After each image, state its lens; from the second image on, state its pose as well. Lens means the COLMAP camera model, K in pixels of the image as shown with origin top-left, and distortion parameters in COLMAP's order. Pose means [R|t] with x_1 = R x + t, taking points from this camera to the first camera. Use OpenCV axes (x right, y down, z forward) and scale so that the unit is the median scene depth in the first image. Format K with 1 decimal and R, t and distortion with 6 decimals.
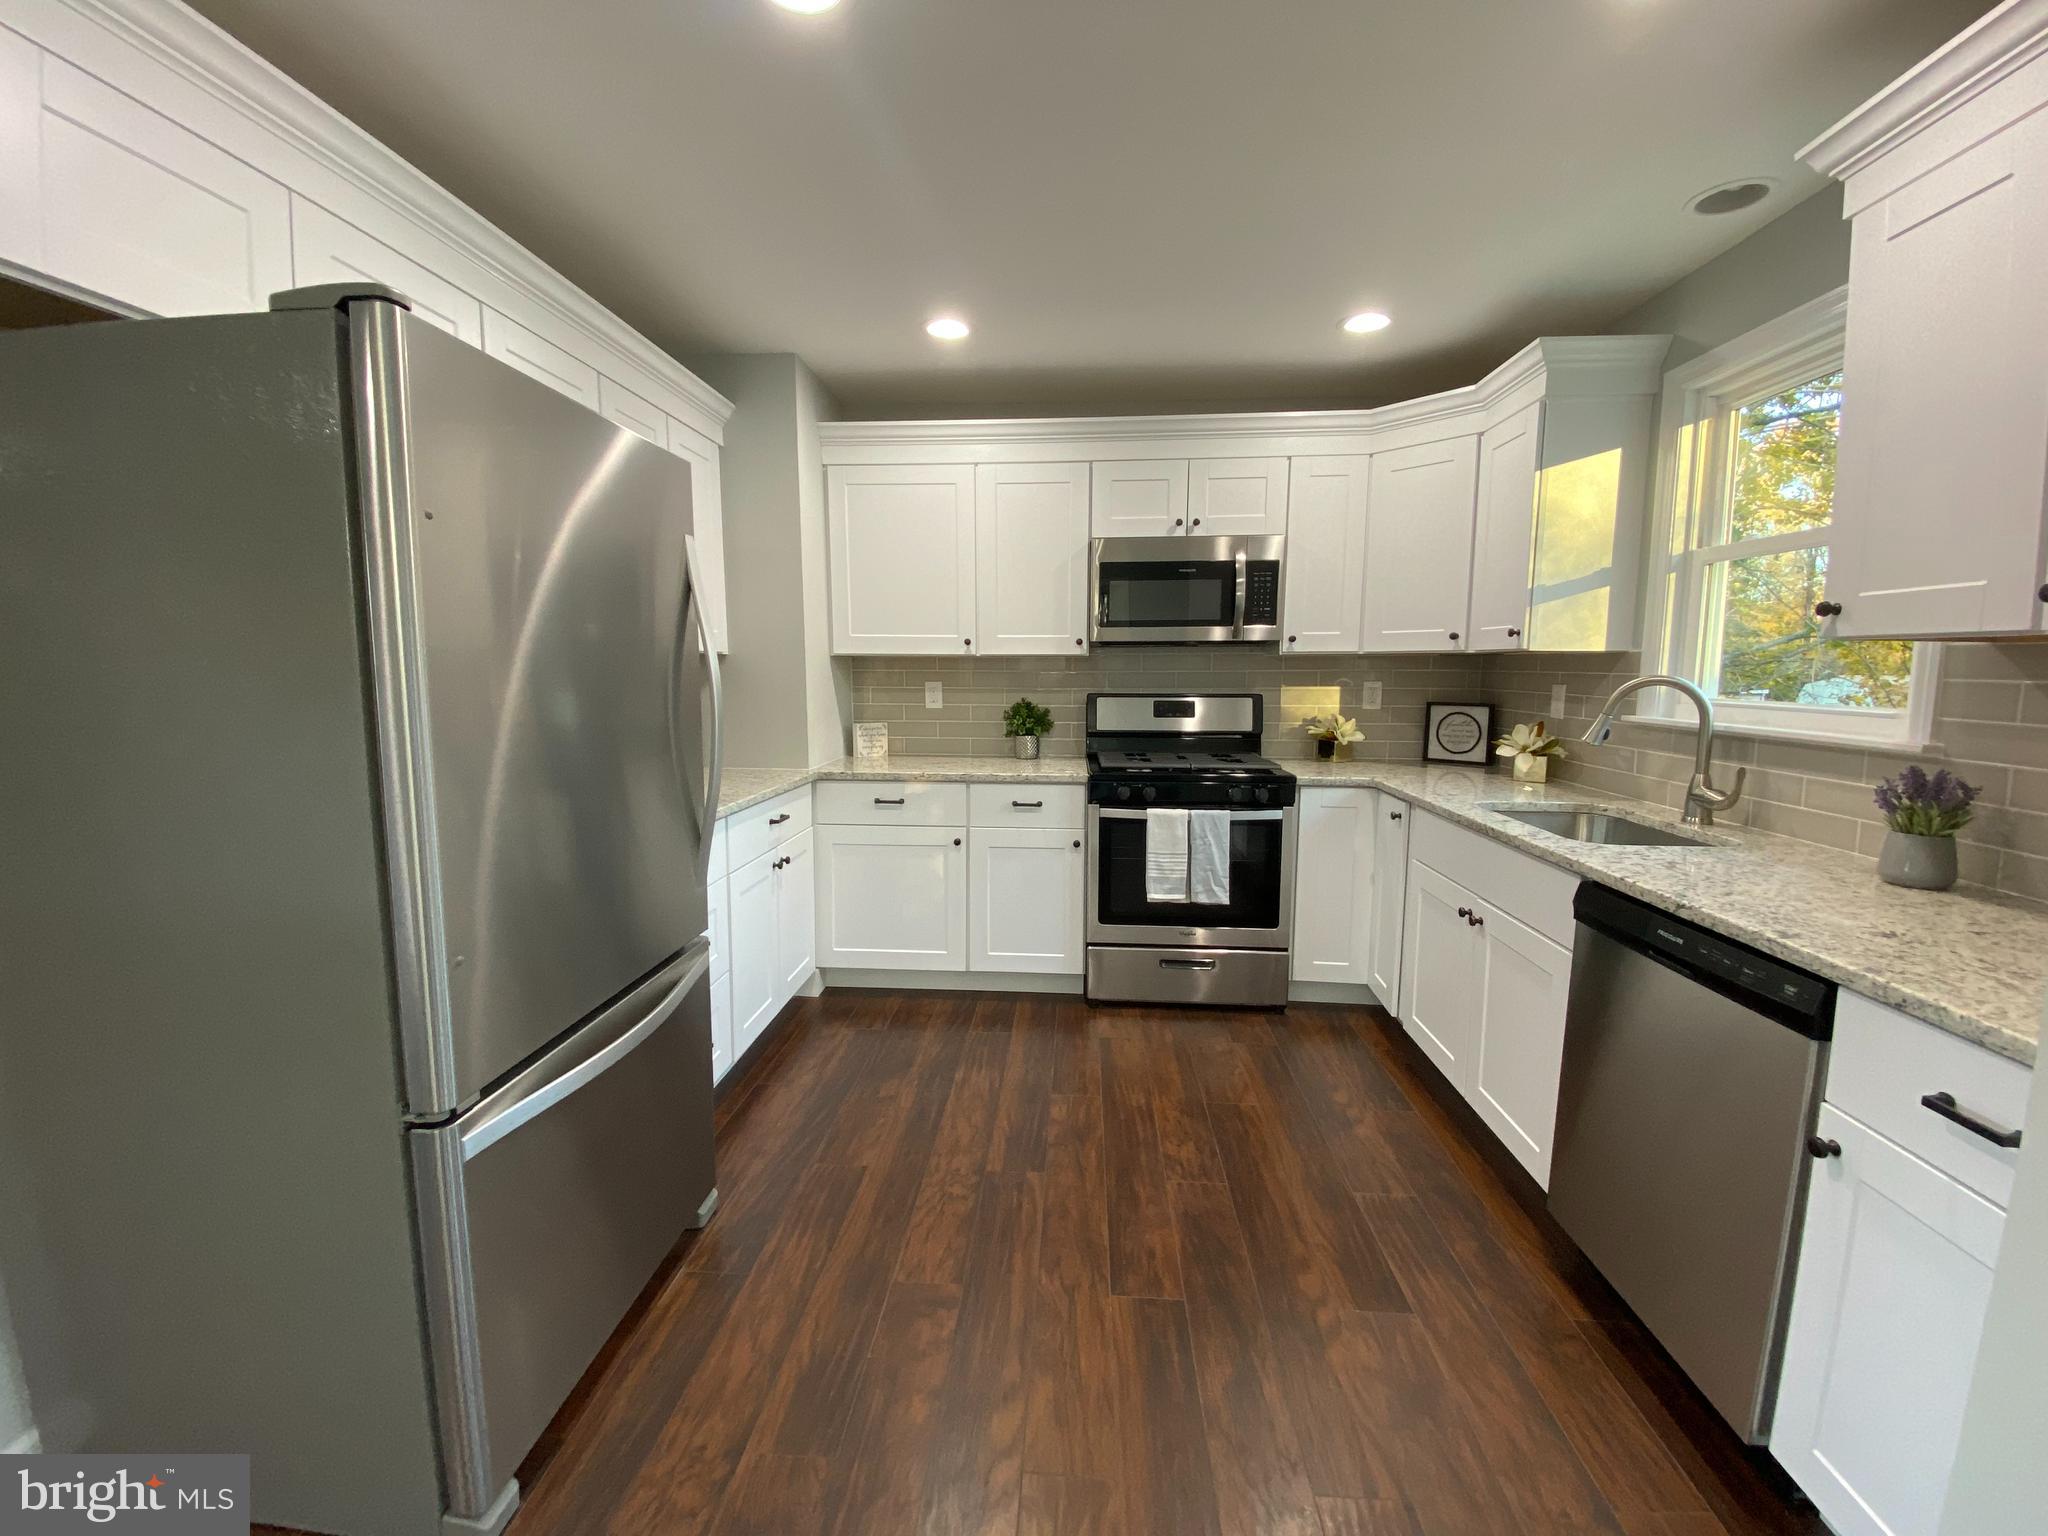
lens RADIAL K [[825.0, 0, 1020.8], [0, 825.0, 762.4], [0, 0, 1]] dist [0.043552, -0.033943]
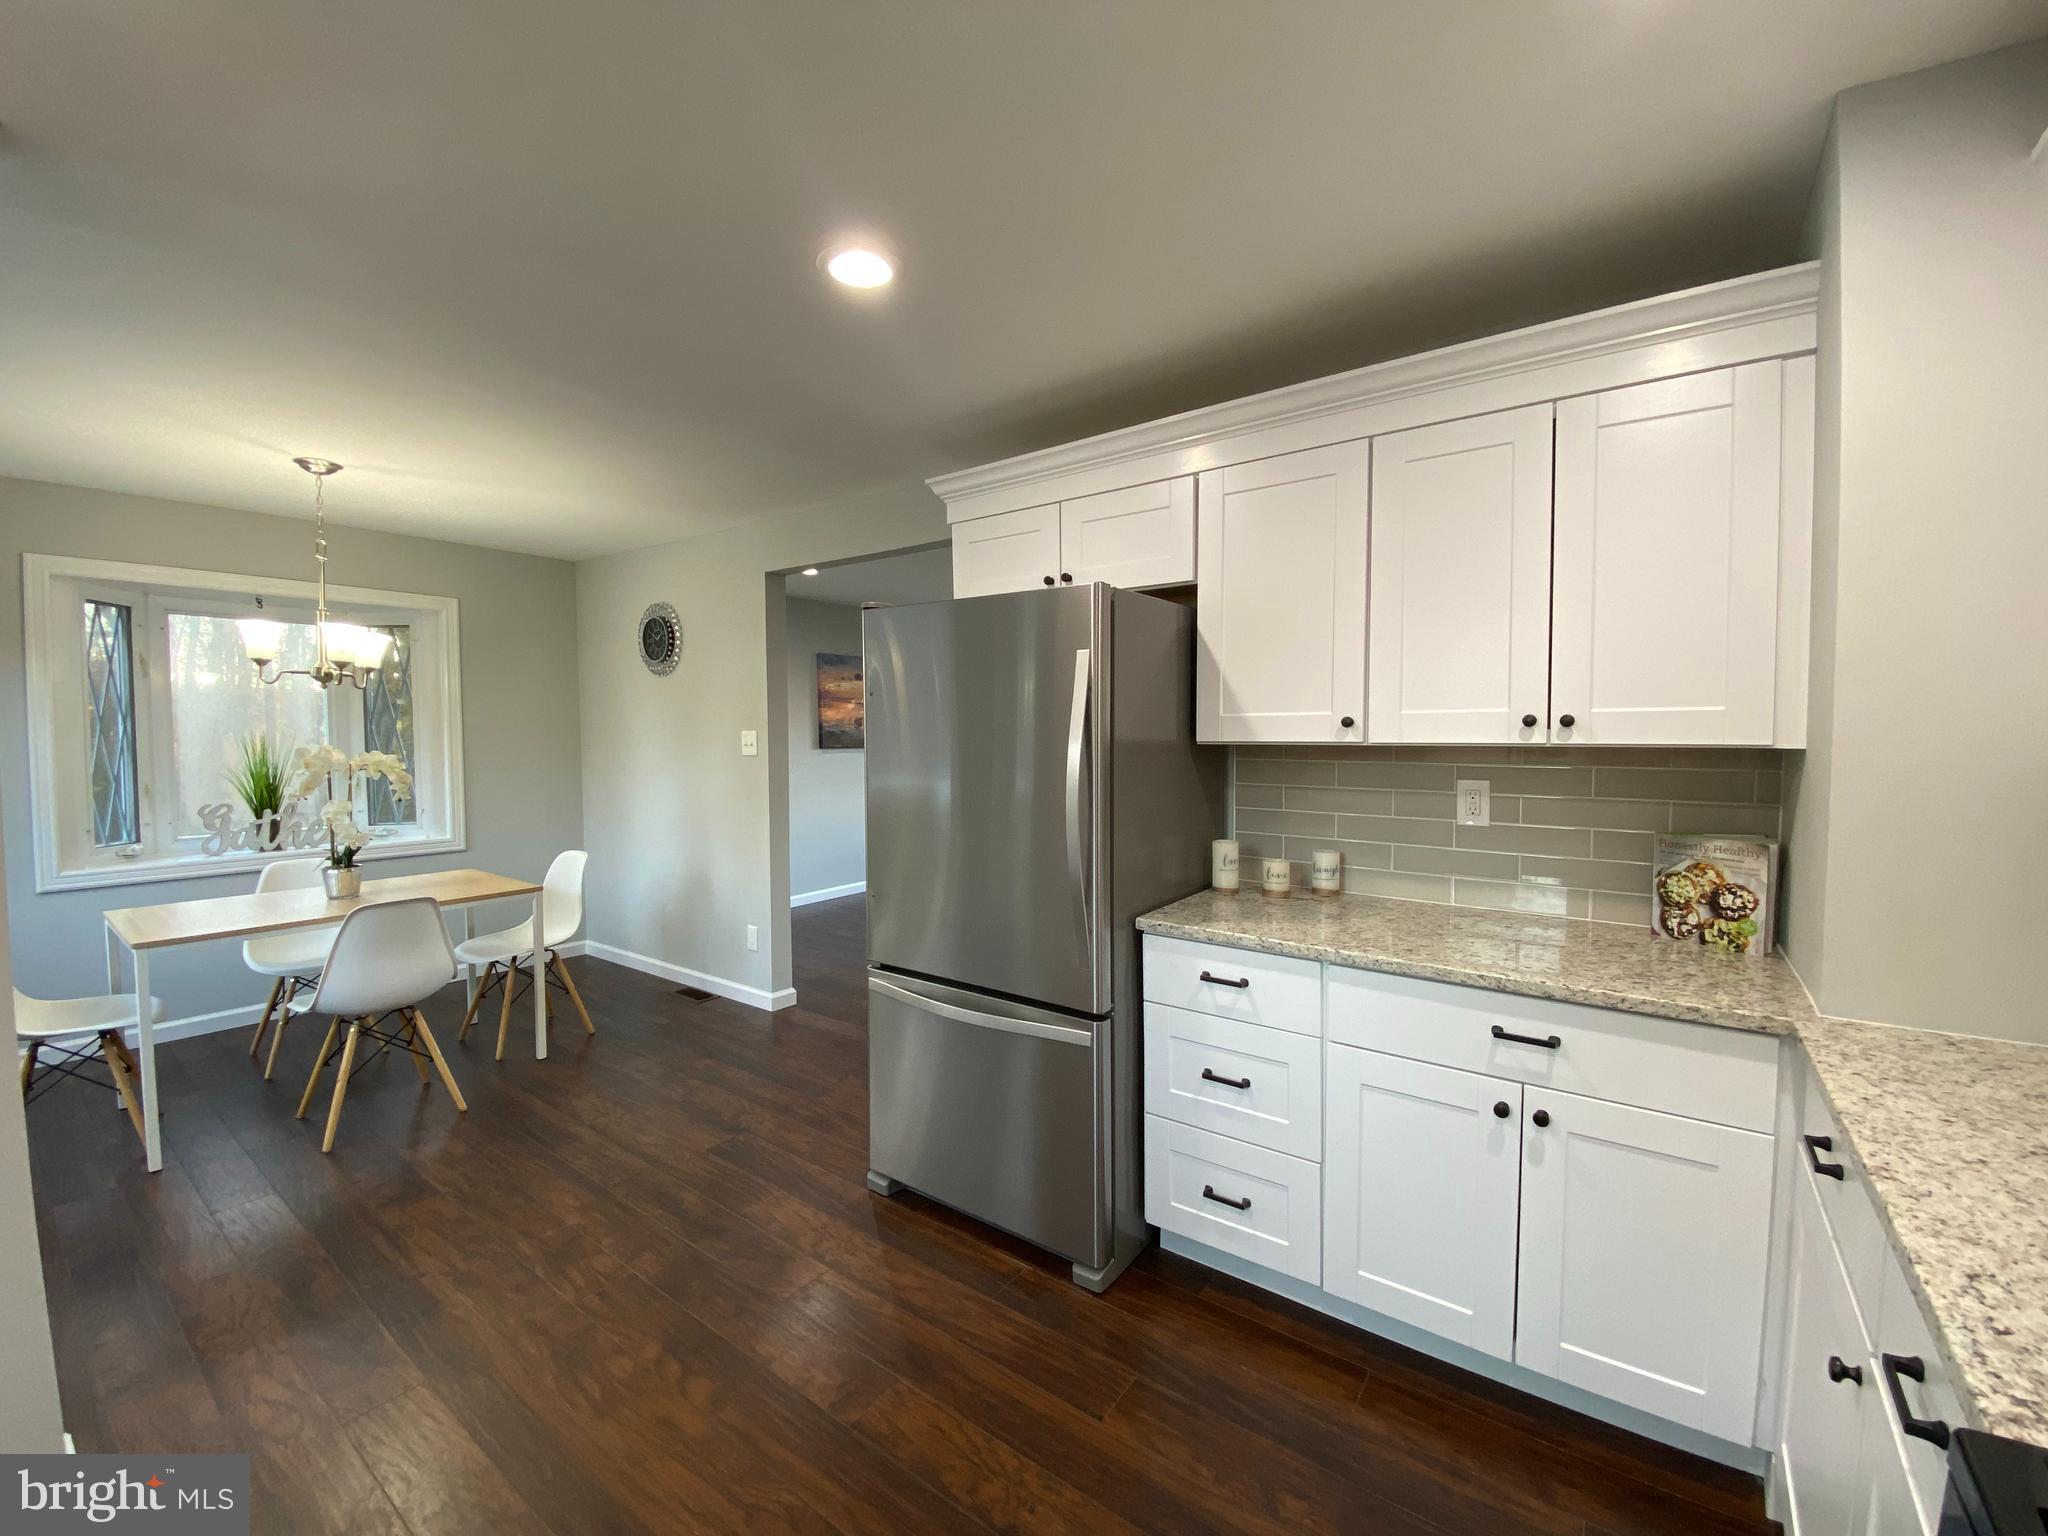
lens RADIAL K [[829.0, 0, 1023.8], [0, 829.0, 766.1], [0, 0, 1]] dist [0.027223, -0.025268]
pose [[-0.531173, 0.038481, -0.846389, 0.349159], [-0.093678, 0.990176, 0.103808, -0.135357], [0.842069, 0.134428, -0.522350, 0.913780]]
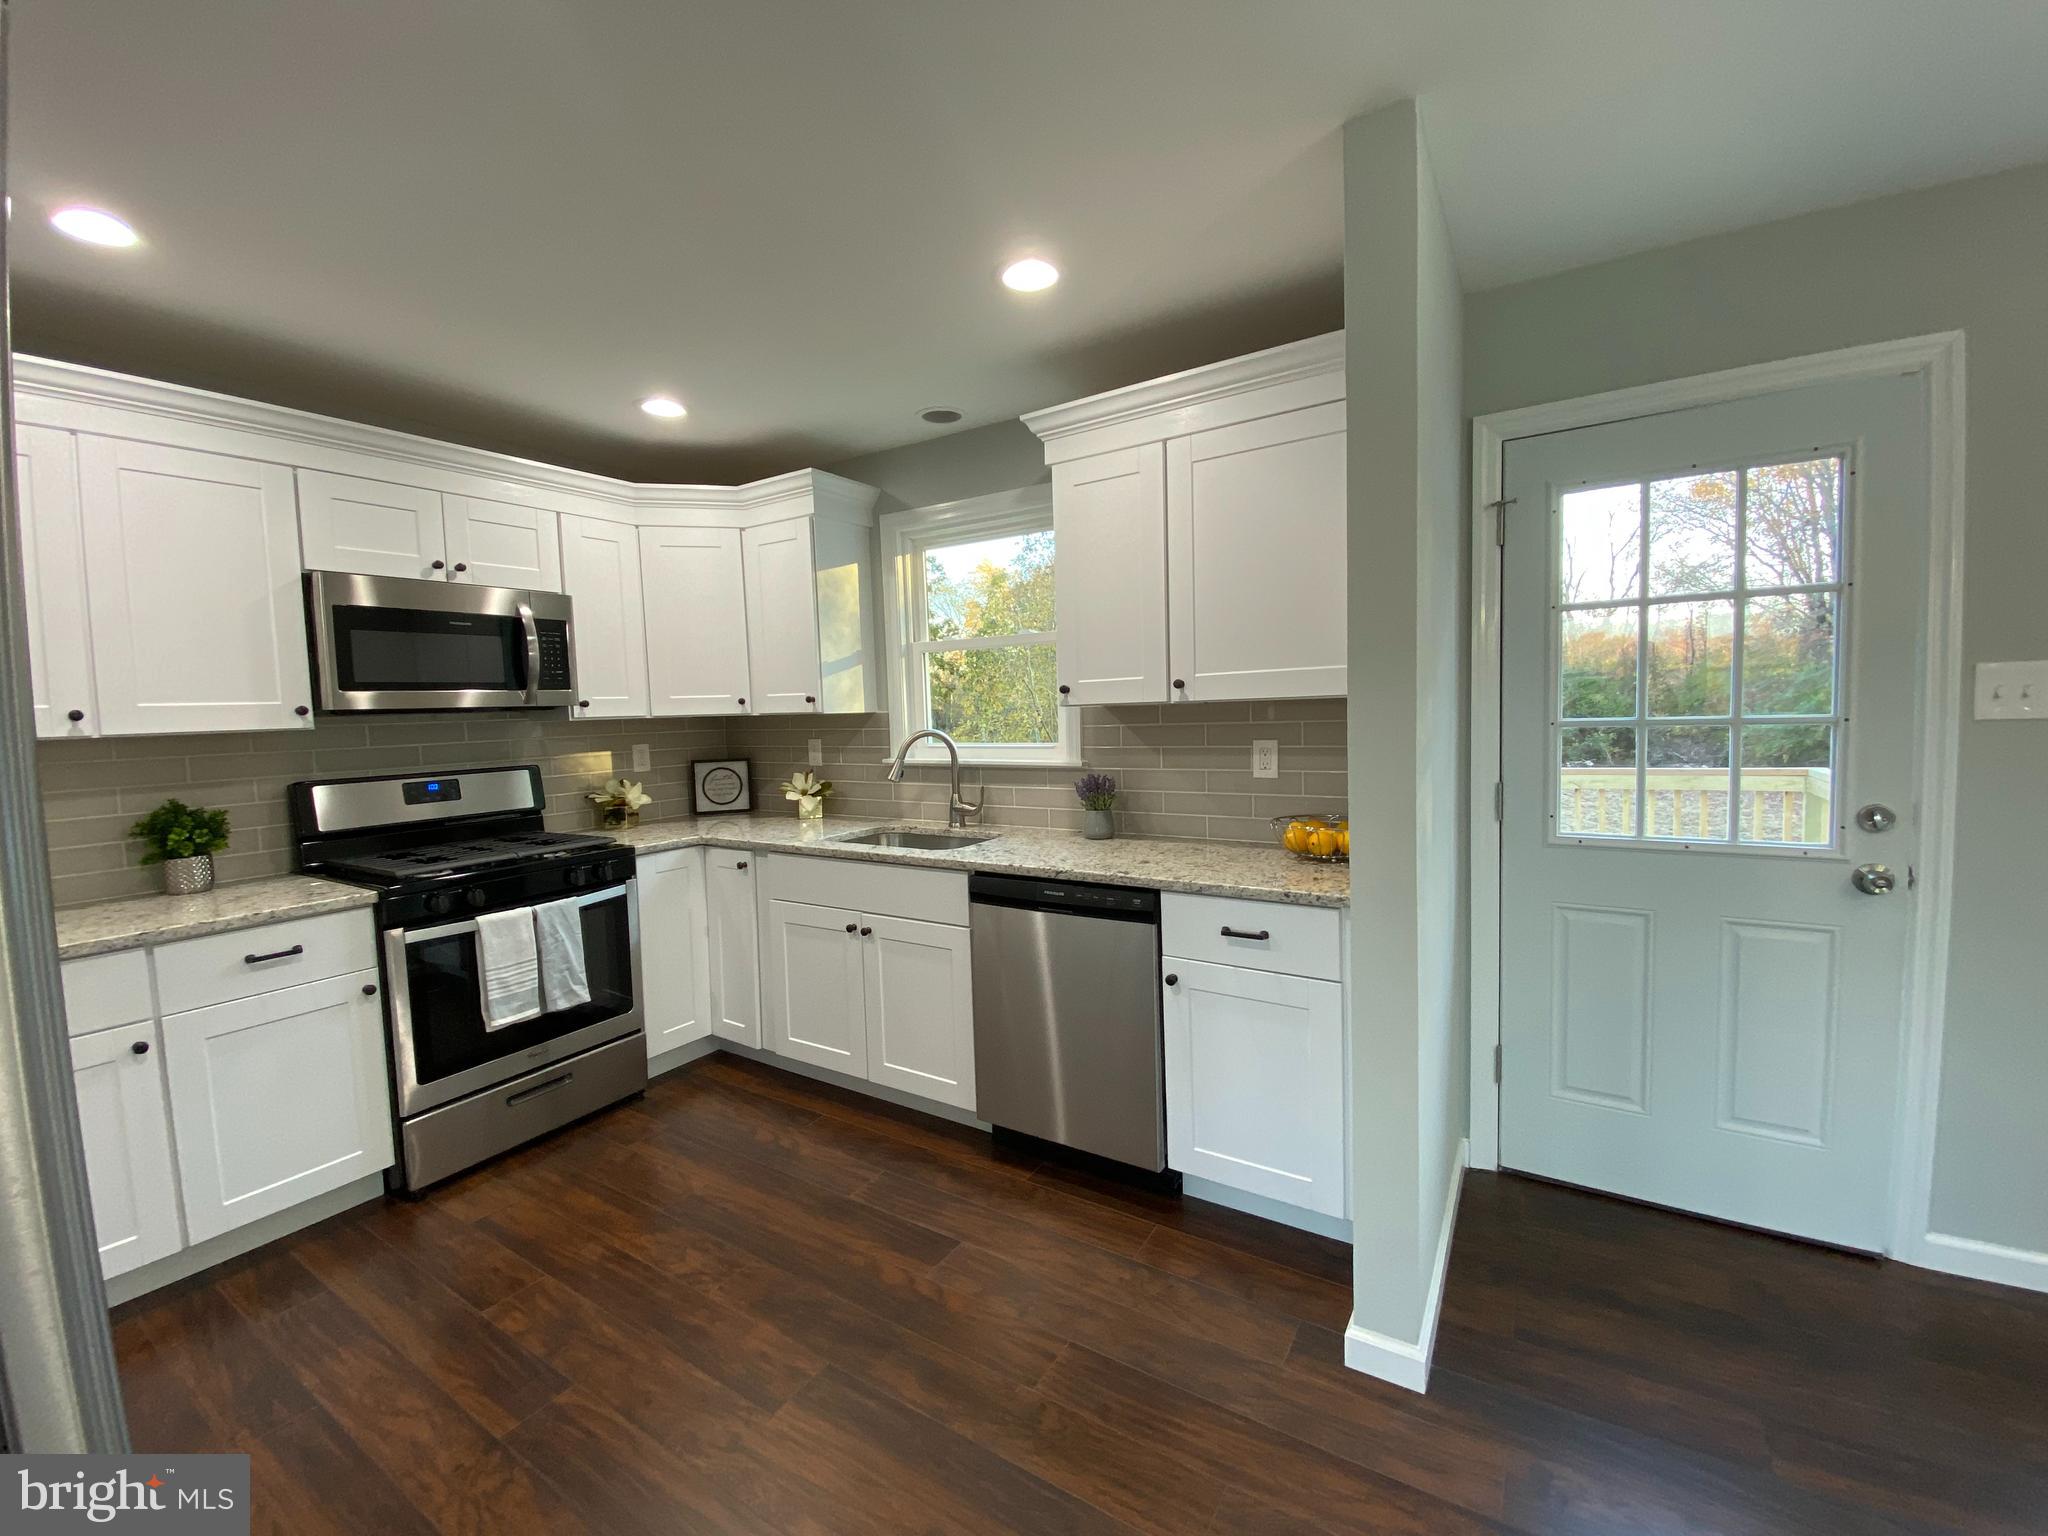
lens RADIAL K [[829.0, 0, 1023.8], [0, 829.0, 766.1], [0, 0, 1]] dist [0.027223, -0.025268]
pose [[0.467447, -0.080477, 0.880350, -0.304043], [0.132562, 0.990969, 0.020201, -0.035525], [-0.874025, 0.107258, 0.473894, 0.135671]]
